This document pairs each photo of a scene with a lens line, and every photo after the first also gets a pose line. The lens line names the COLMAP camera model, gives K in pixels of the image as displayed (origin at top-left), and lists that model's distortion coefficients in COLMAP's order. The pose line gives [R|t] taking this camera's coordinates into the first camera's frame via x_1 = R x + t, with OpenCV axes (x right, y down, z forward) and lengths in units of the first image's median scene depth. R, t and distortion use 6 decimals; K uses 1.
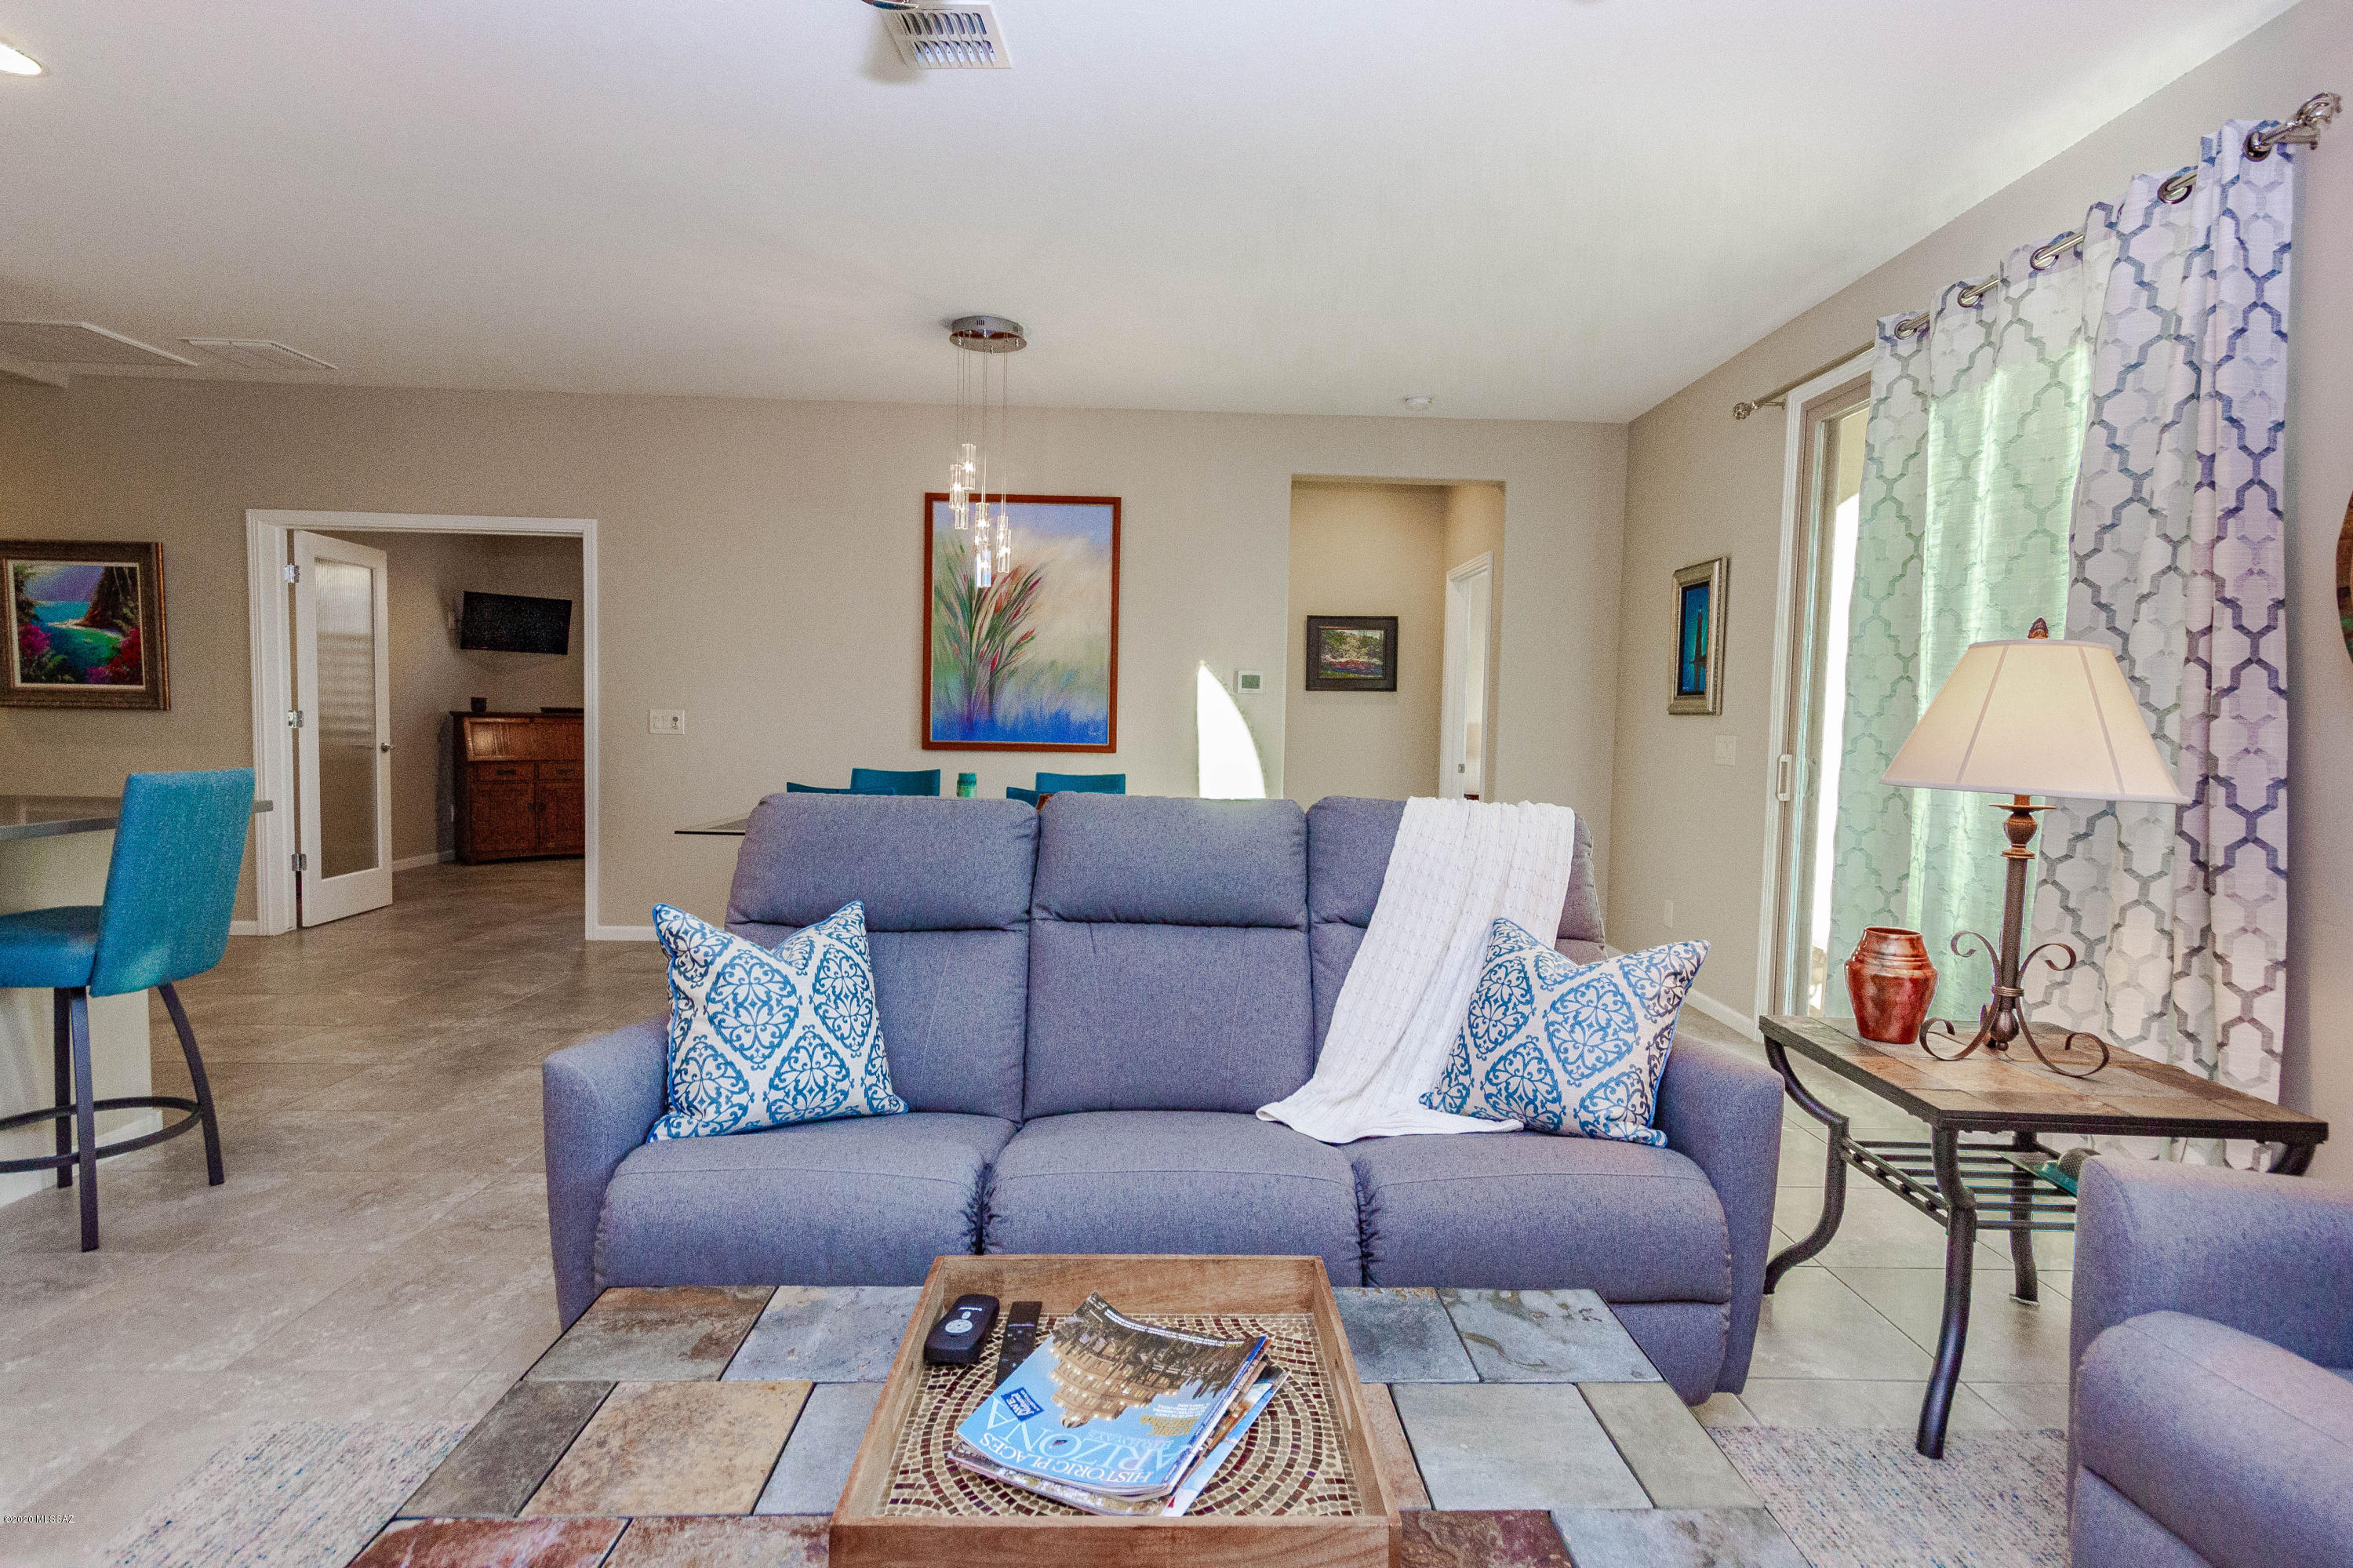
lens RADIAL K [[1159.2, 0, 1179.9], [0, 1159.2, 802.4], [0, 0, 1]] dist [0.009302, -0.000406]
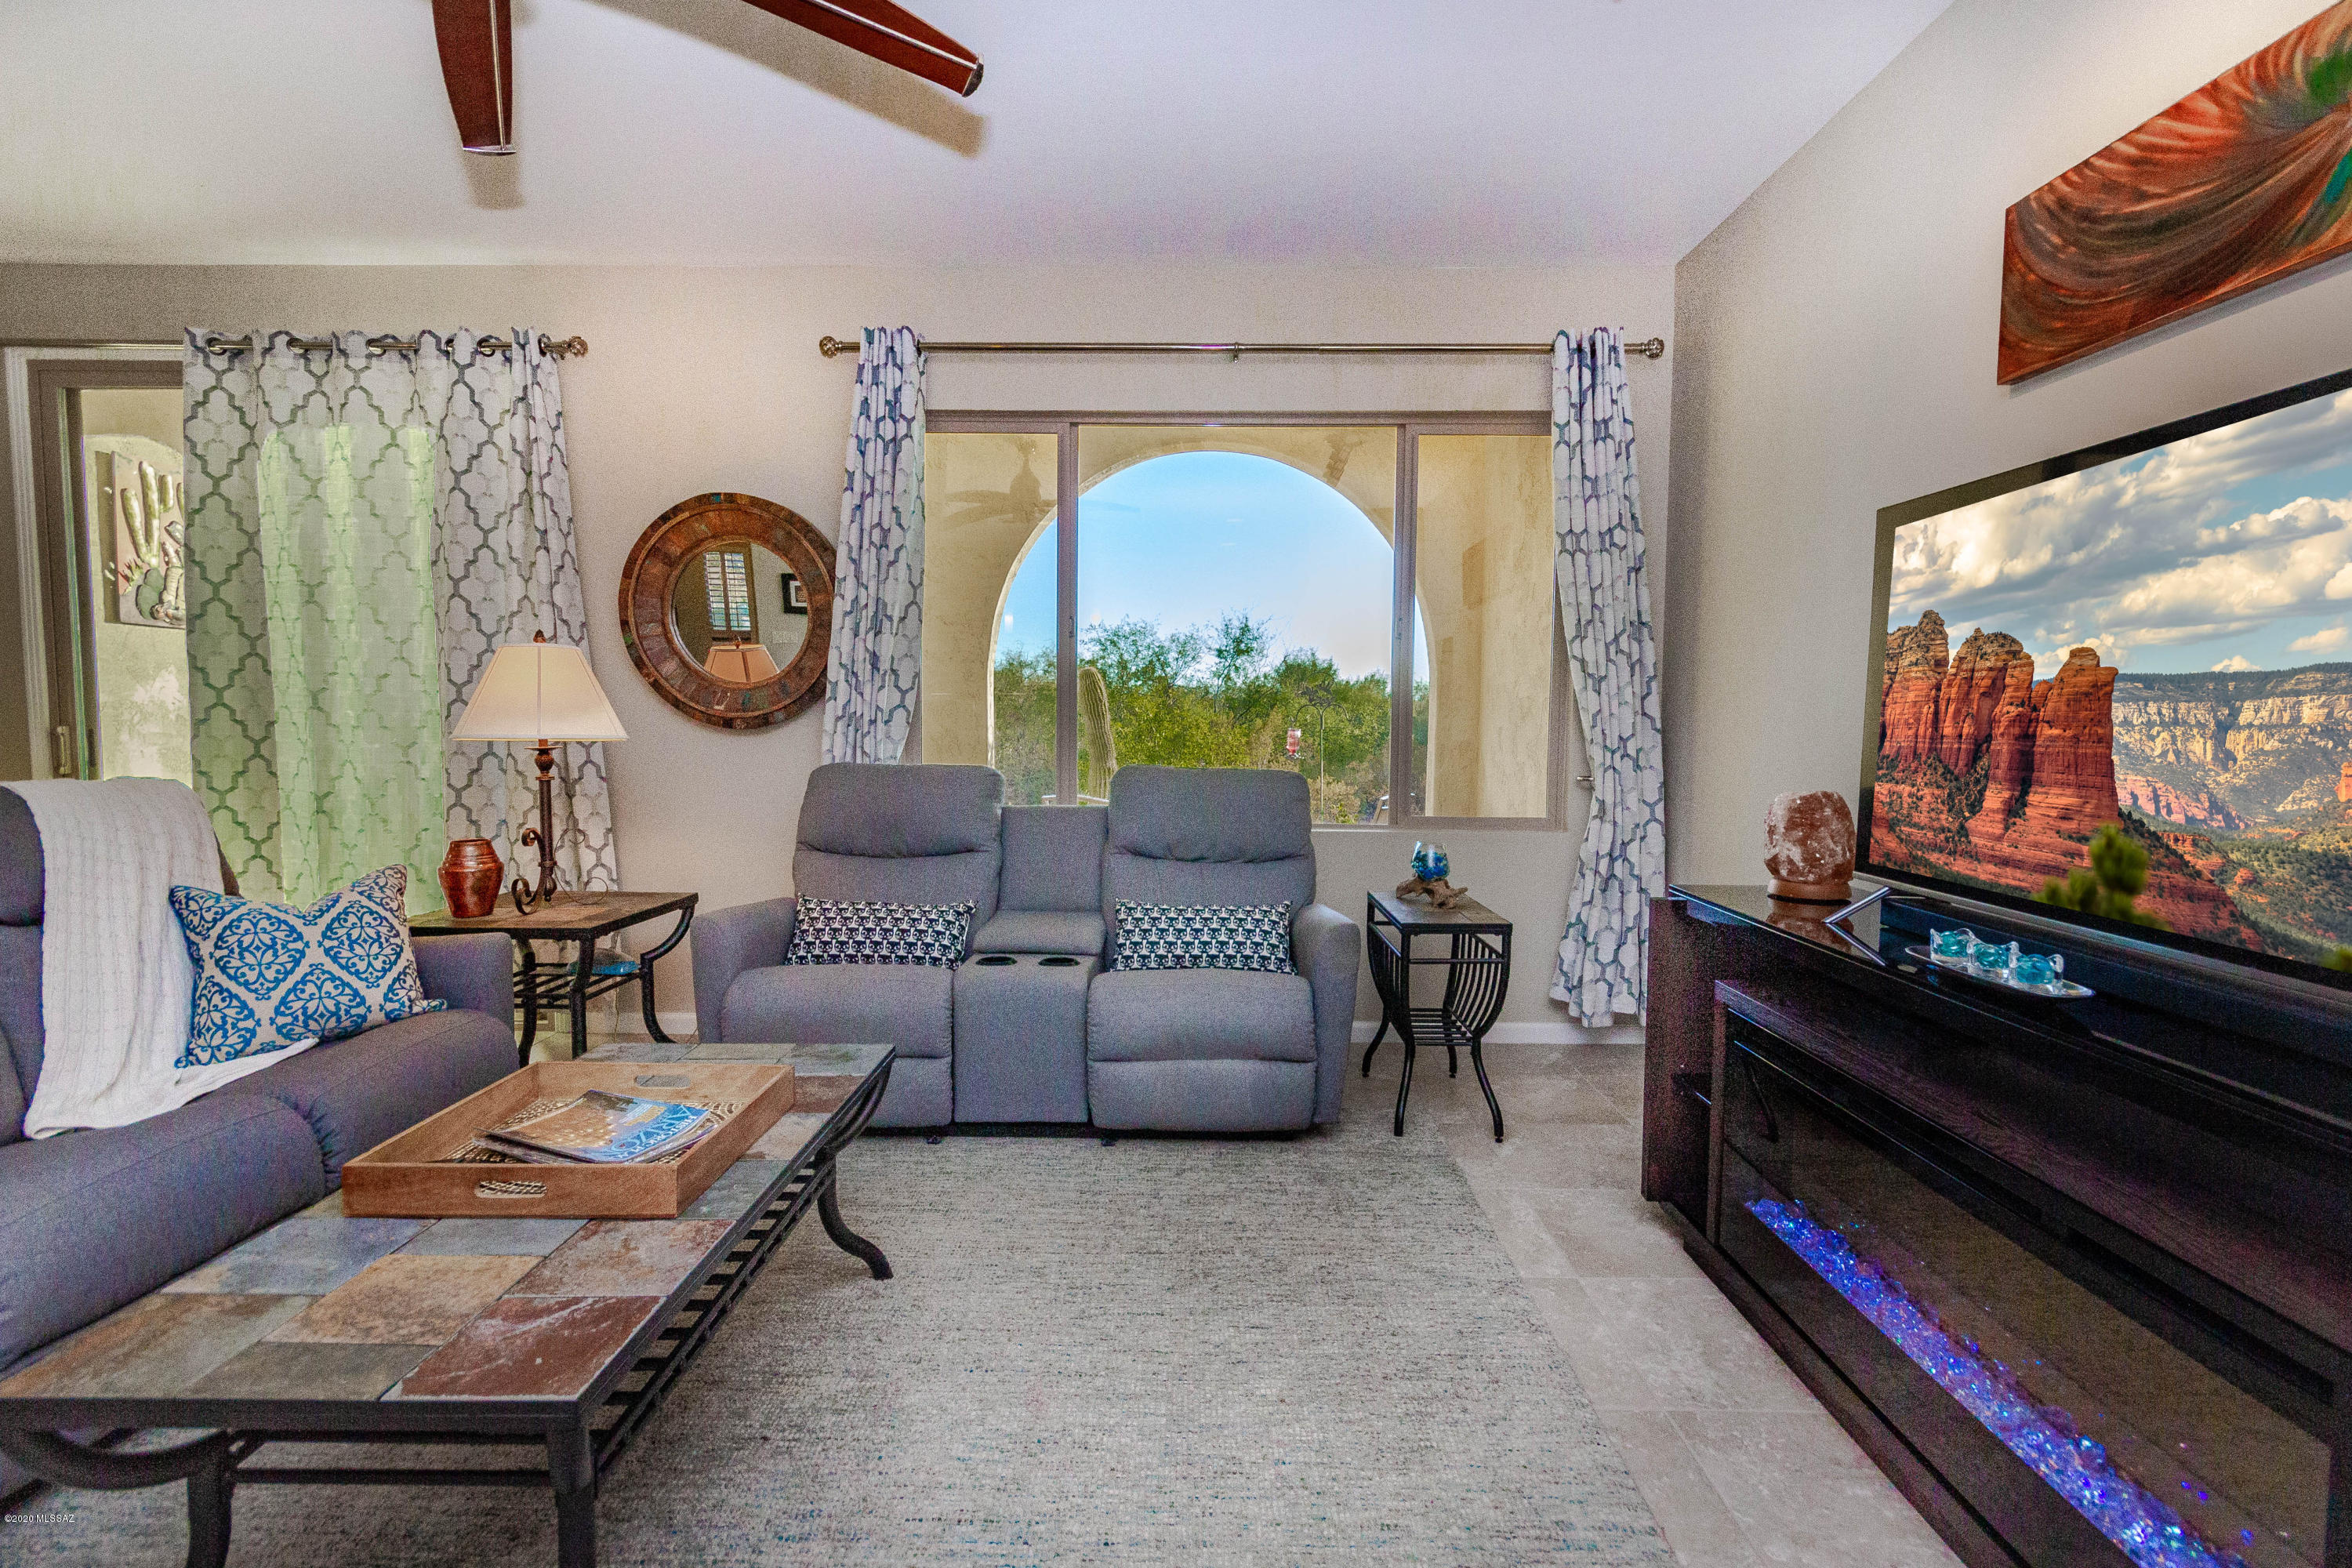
lens RADIAL K [[1101.8, 0, 1189.7], [0, 1101.8, 782.7], [0, 0, 1]] dist [0.004786, -0.000581]
pose [[0.045928, -0.087489, 0.995106, -0.704329], [0.066150, 0.994237, 0.084359, -0.016916], [-0.996752, 0.061951, 0.051450, 0.039359]]
